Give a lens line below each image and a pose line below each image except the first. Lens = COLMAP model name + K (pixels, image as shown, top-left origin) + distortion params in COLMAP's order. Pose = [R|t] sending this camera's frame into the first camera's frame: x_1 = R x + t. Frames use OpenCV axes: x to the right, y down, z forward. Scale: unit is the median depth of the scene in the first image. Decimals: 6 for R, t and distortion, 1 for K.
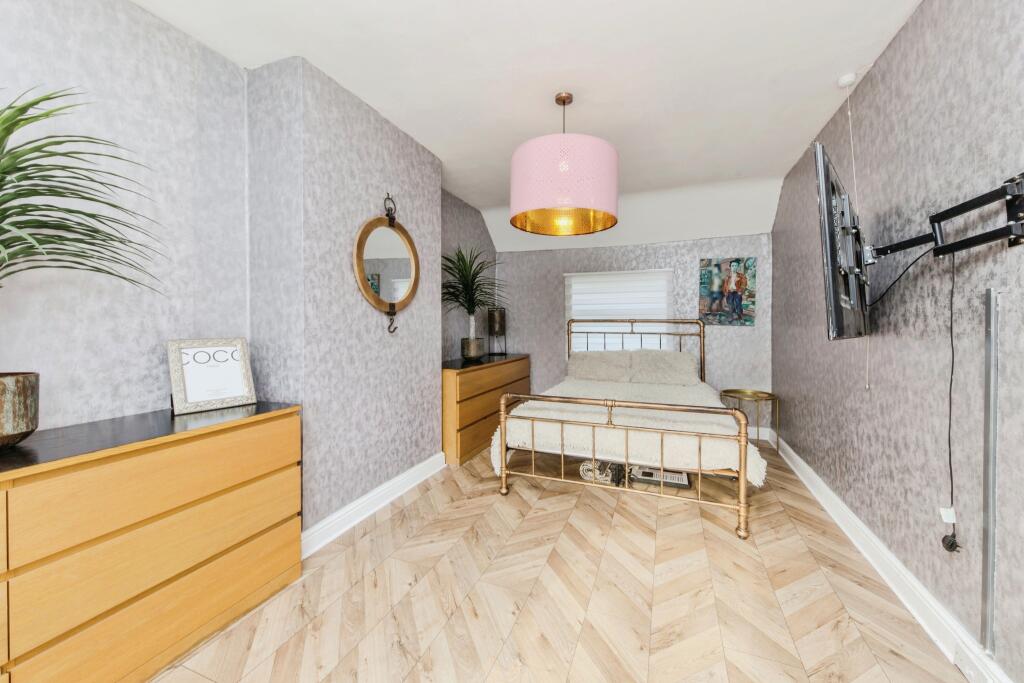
lens RADIAL K [[389.5, 0, 540.1], [0, 389.5, 330.7], [0, 0, 1]] dist [0.009860, -0.008343]
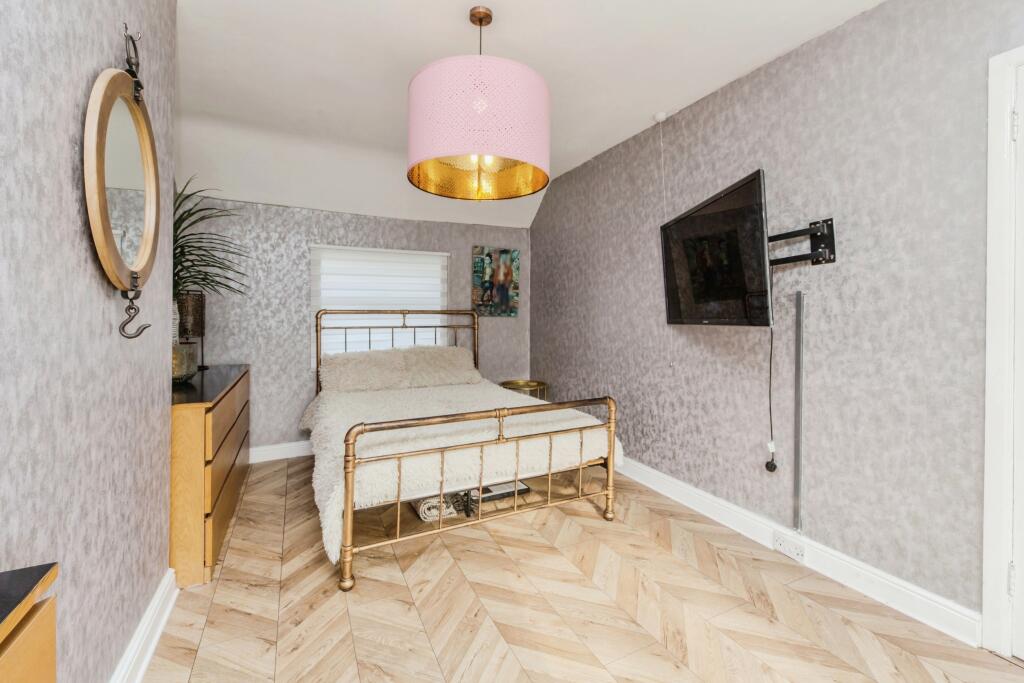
lens RADIAL K [[438.4, 0, 516.3], [0, 438.4, 317.6], [0, 0, 1]] dist [-0.001048, -0.000377]
pose [[0.676913, -0.008322, 0.736016, -0.461345], [0.017596, 0.999833, -0.004879, -0.008099], [-0.735853, 0.016254, 0.676946, 0.347019]]
